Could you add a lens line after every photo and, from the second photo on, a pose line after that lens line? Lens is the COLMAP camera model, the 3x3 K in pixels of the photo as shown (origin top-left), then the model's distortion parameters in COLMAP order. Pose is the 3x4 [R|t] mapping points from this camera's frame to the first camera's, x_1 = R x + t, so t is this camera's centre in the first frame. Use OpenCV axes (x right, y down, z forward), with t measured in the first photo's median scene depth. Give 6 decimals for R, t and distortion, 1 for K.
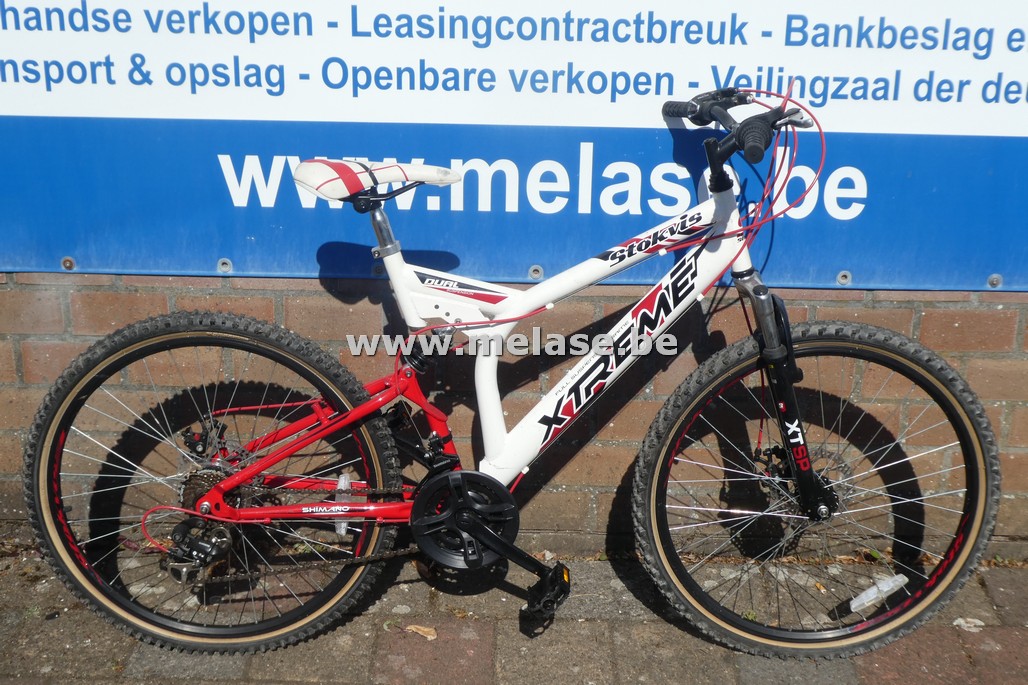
lens RADIAL K [[1419.1, 0, 522.8], [0, 1419.1, 288.5], [0, 0, 1]] dist [-0.035064, 0.000000]
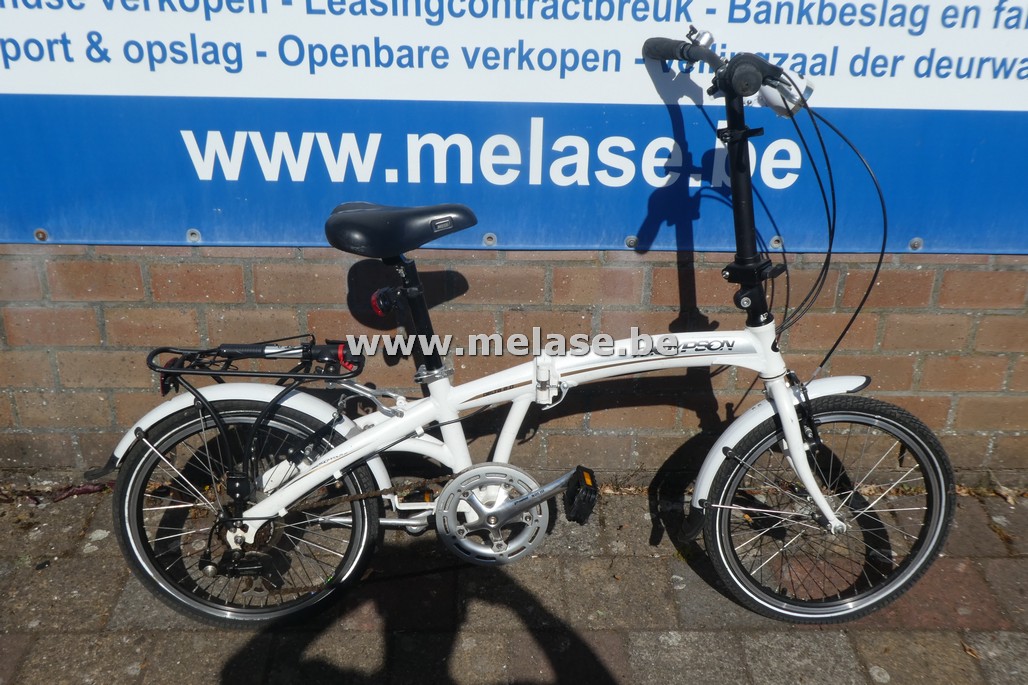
lens RADIAL K [[1105.3, 0, 523.8], [0, 1105.3, 319.4], [0, 0, 1]] dist [-0.000310, 0.000000]
pose [[0.999199, -0.011013, 0.038465, 0.002303], [0.006185, 0.992331, 0.123453, -0.056565], [-0.039530, -0.123116, 0.991605, 0.176702]]
